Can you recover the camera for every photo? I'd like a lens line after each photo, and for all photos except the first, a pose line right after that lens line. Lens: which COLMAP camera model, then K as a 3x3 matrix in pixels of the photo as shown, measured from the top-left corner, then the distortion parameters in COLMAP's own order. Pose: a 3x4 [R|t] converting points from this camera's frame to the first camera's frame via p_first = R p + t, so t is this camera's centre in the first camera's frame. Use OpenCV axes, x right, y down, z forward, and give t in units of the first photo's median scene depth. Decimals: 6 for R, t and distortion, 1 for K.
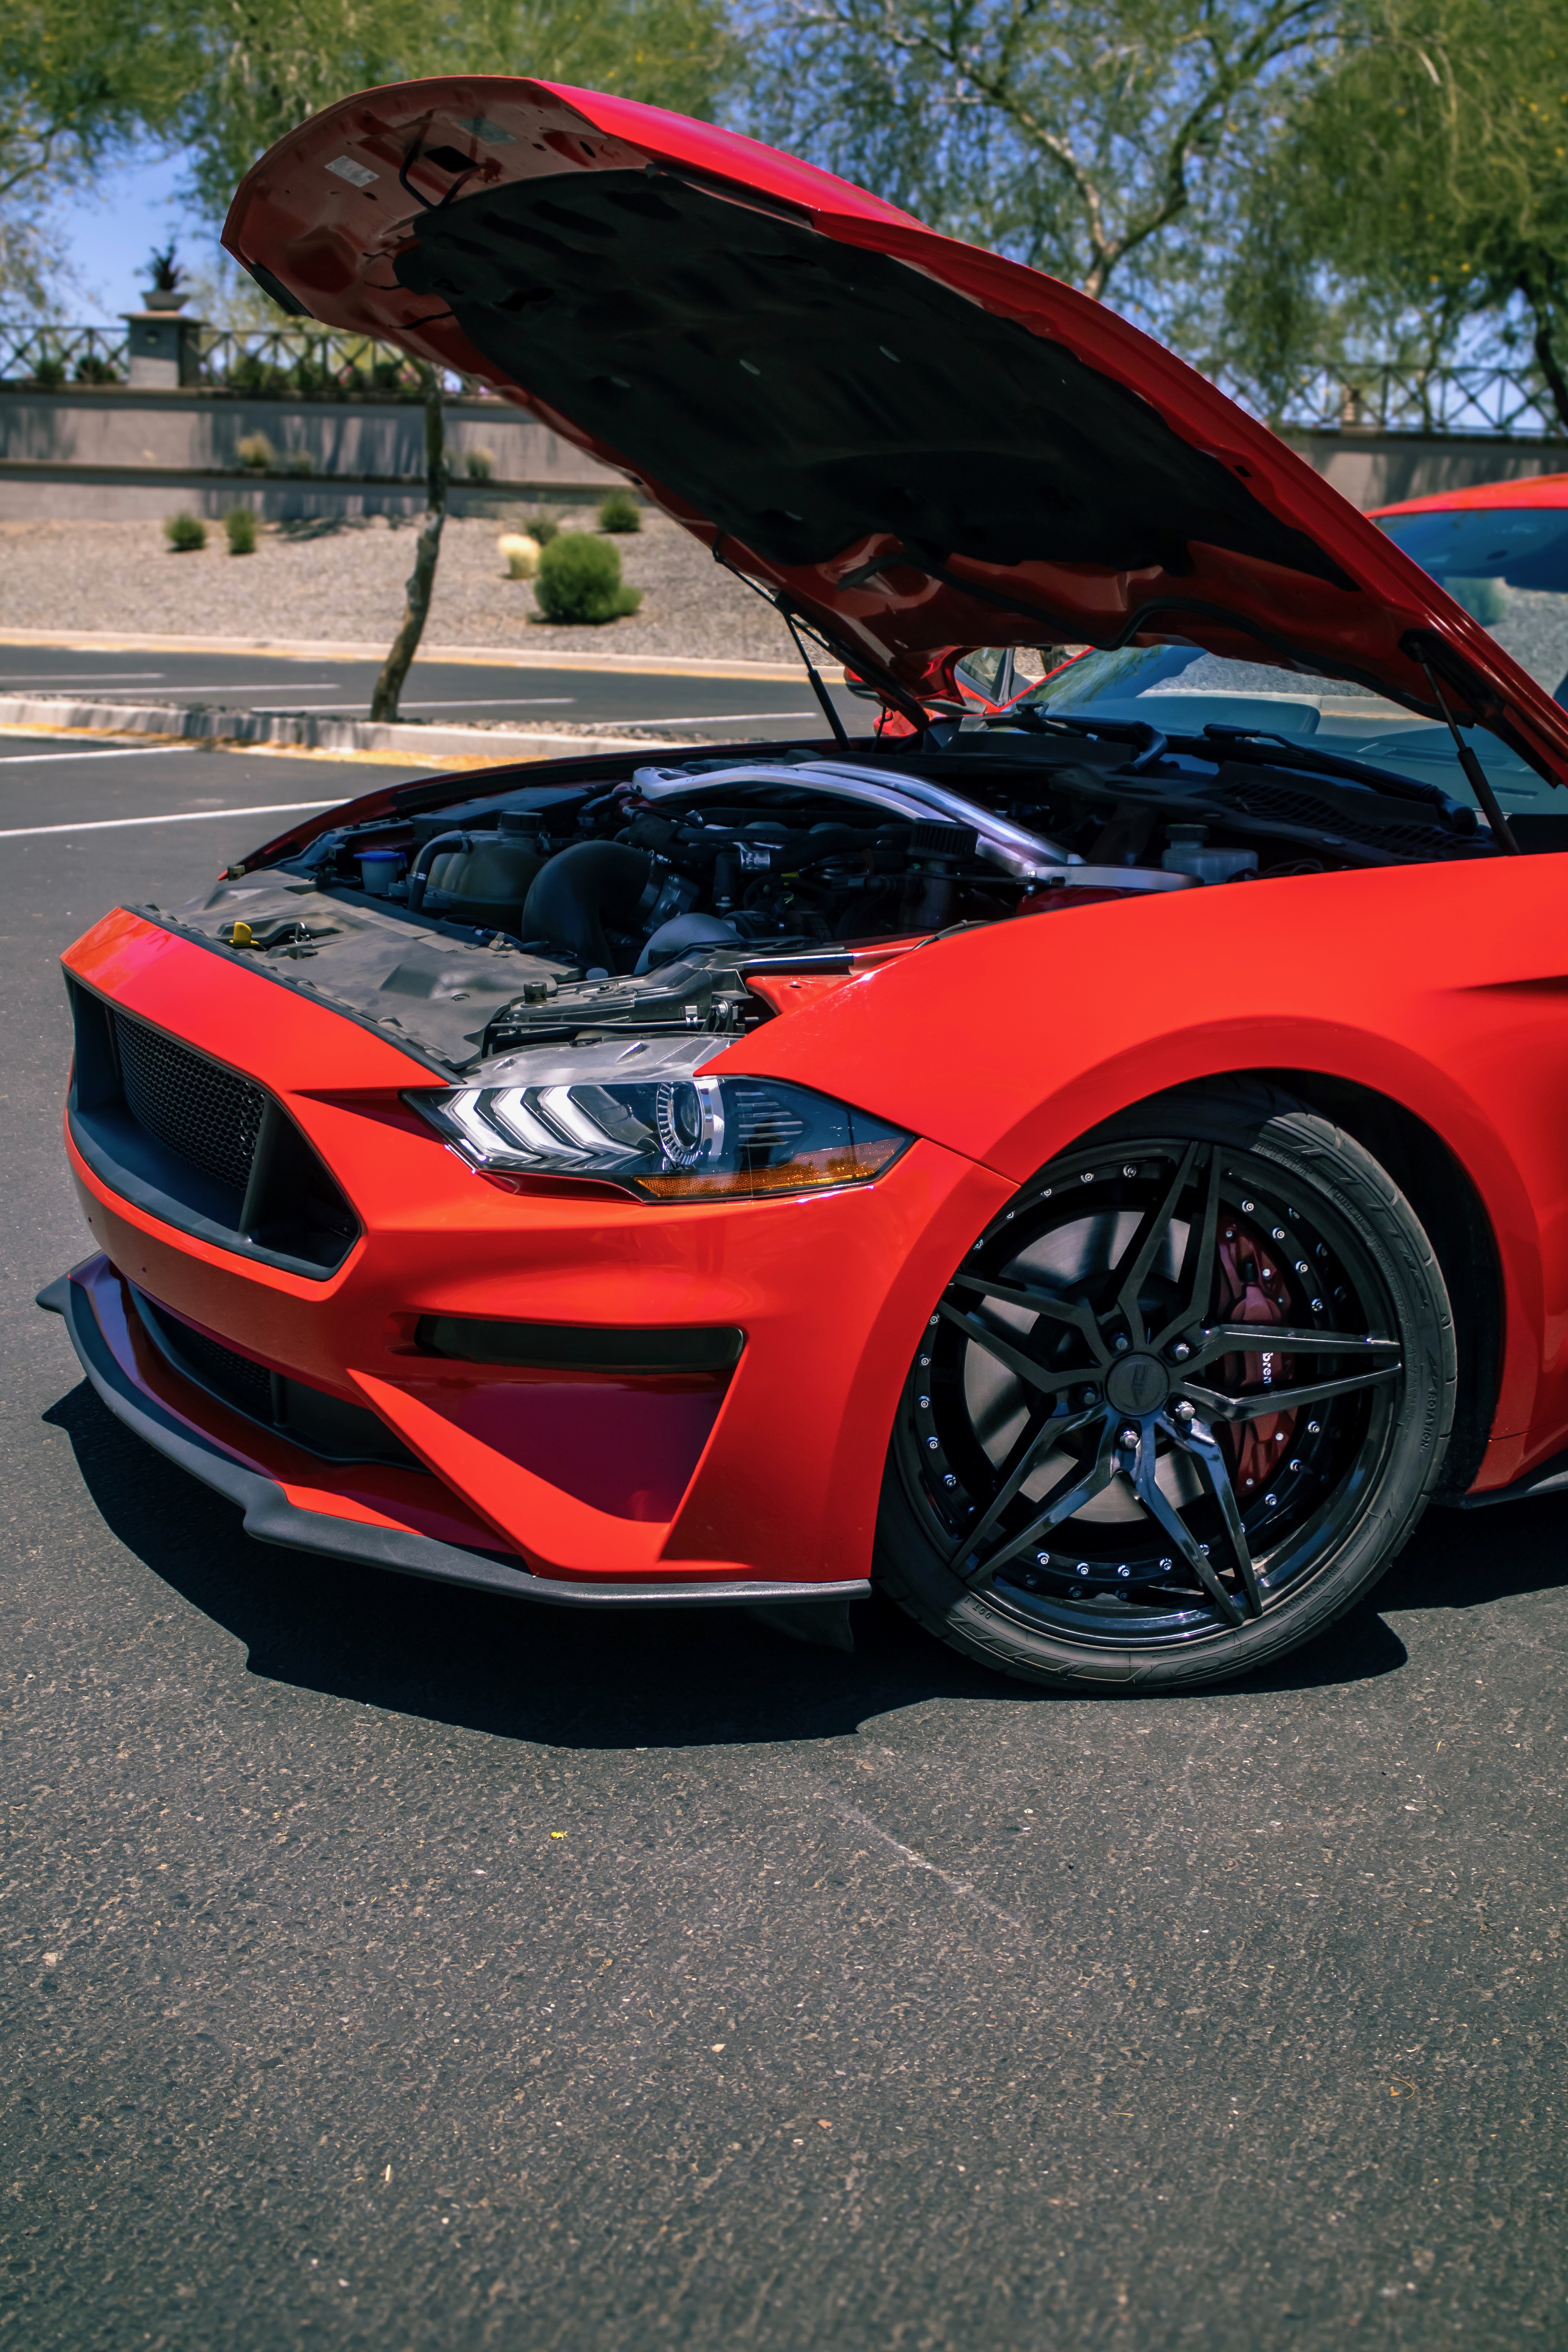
lens RADIAL K [[2820.1, 0, 782.9], [0, 2820.1, 1157.9], [0, 0, 1]] dist [-0.020540, 0.000000]
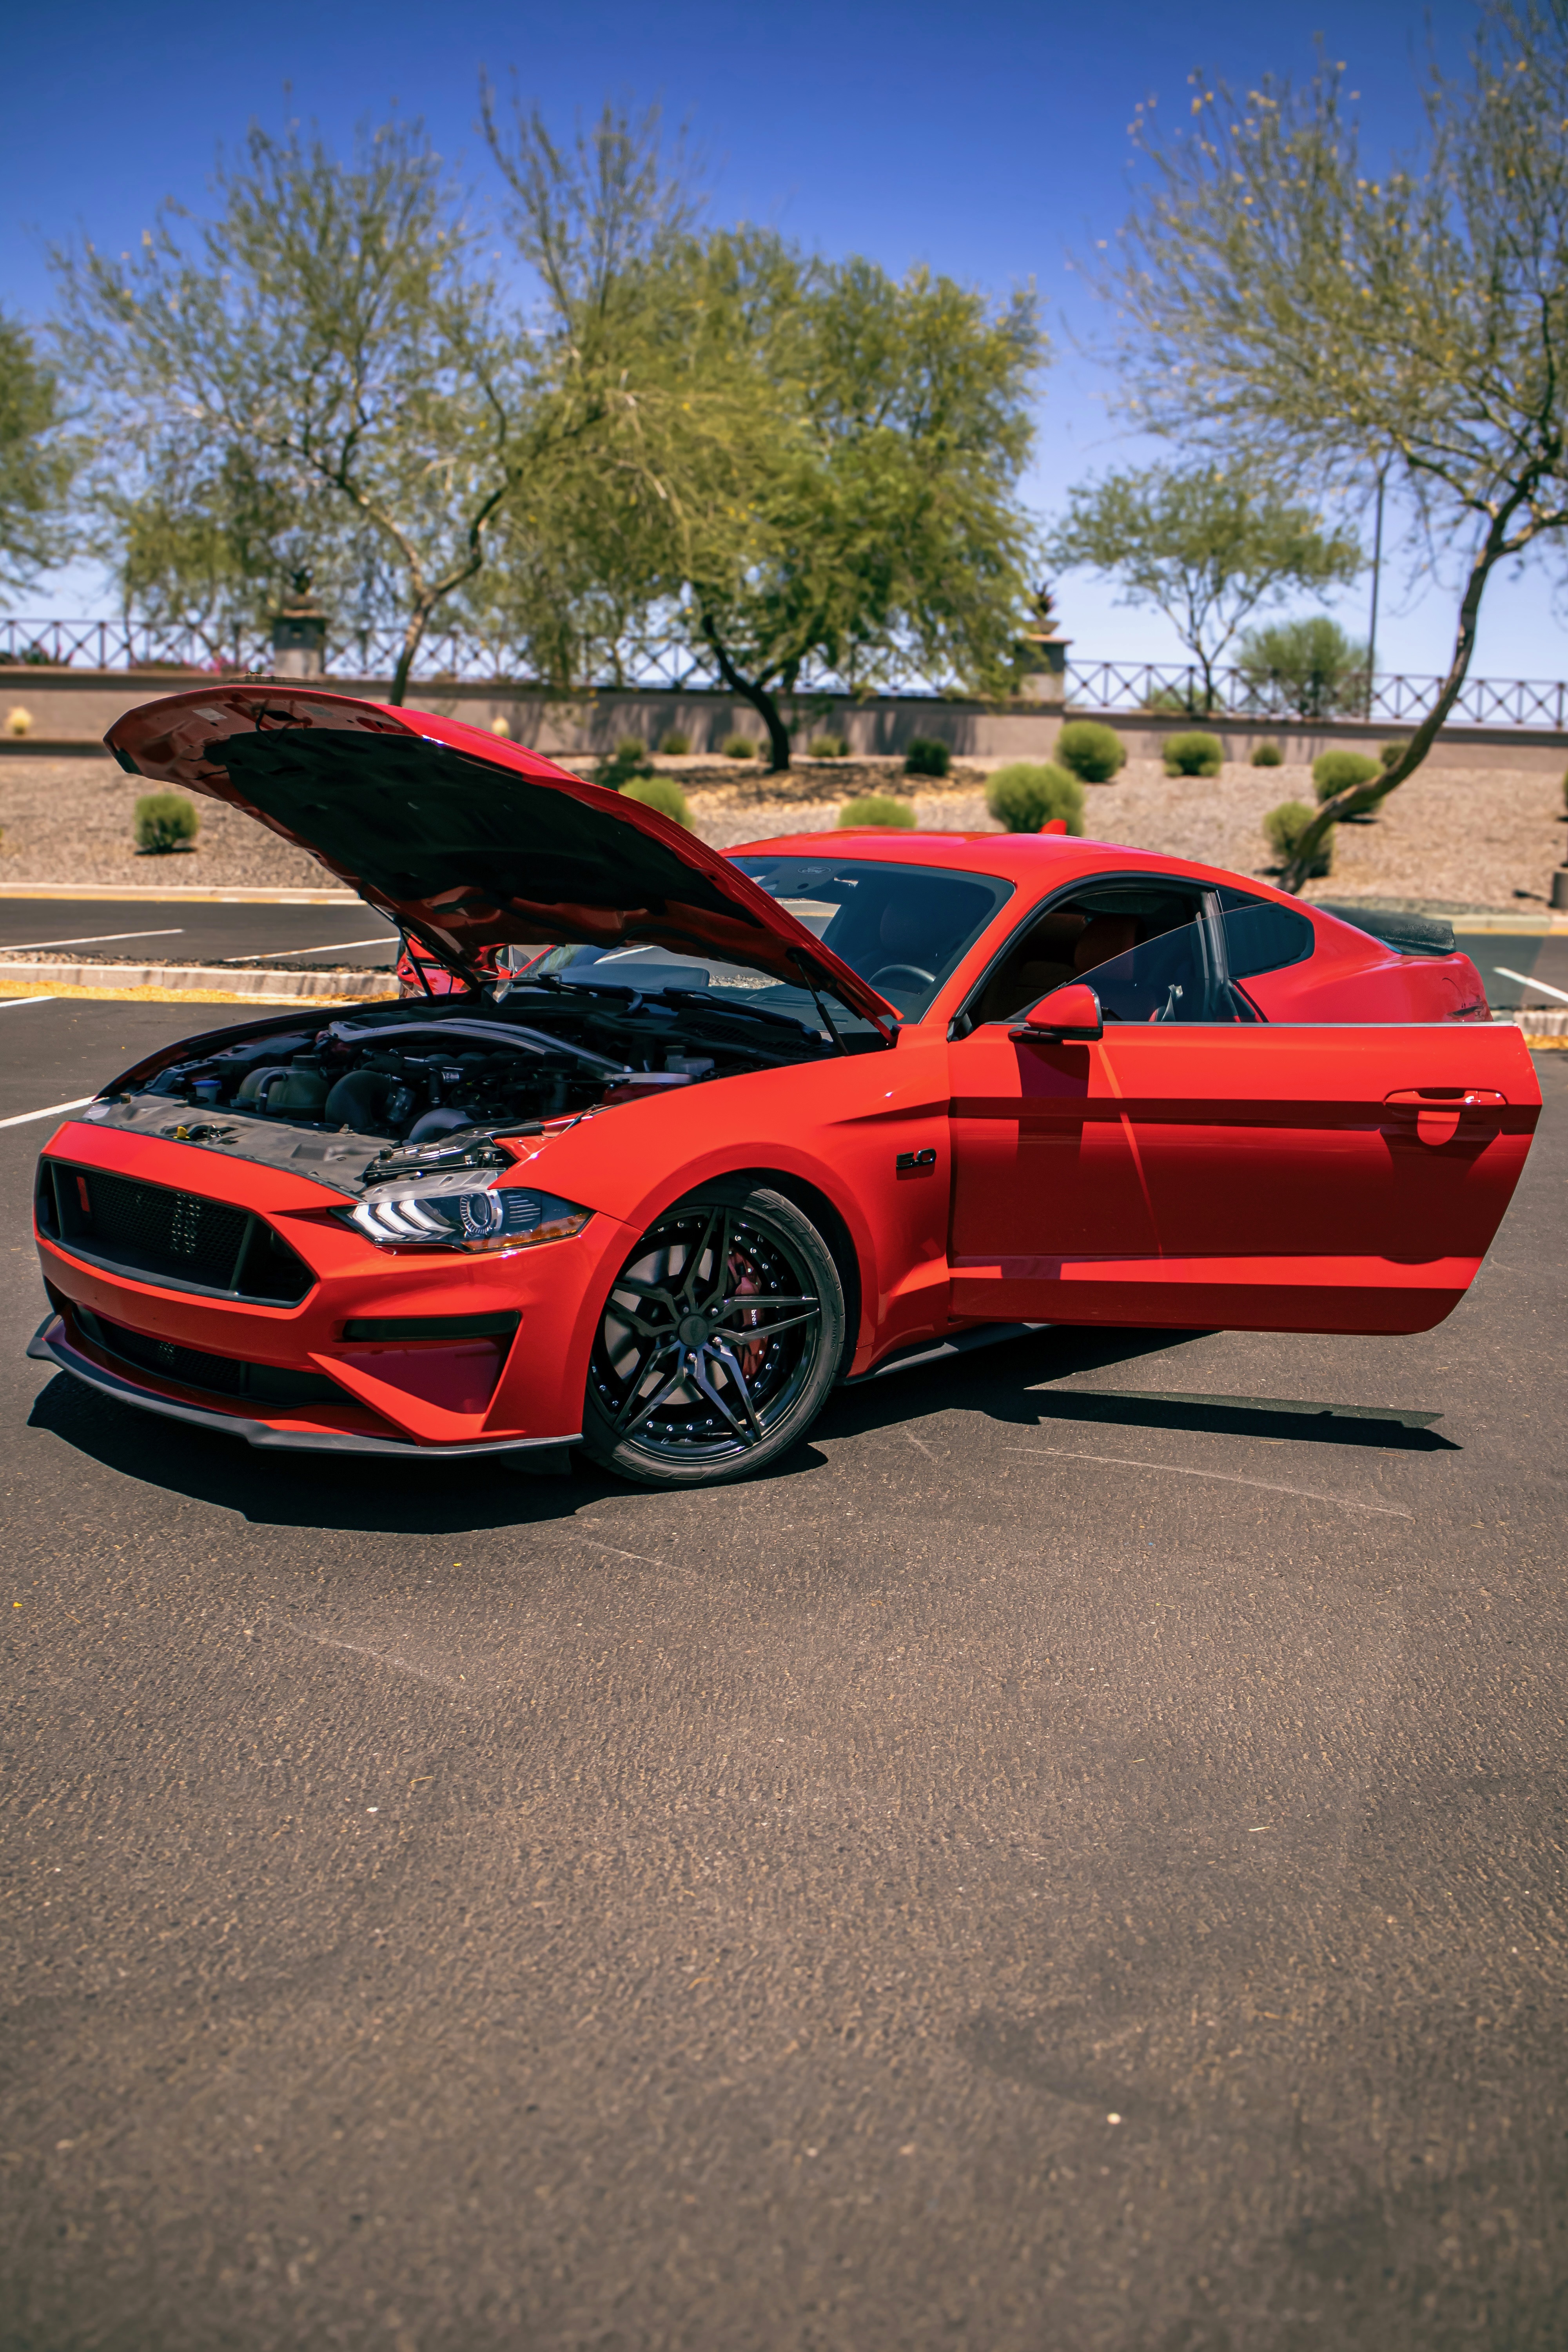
lens RADIAL K [[2999.0, 0, 784.6], [0, 2999.0, 1181.4], [0, 0, 1]] dist [0.009480, 0.000000]
pose [[0.949017, -0.065882, 0.308263, -0.463173], [0.078574, 0.996489, -0.028928, 0.041801], [-0.305275, 0.051675, 0.950861, -1.051725]]
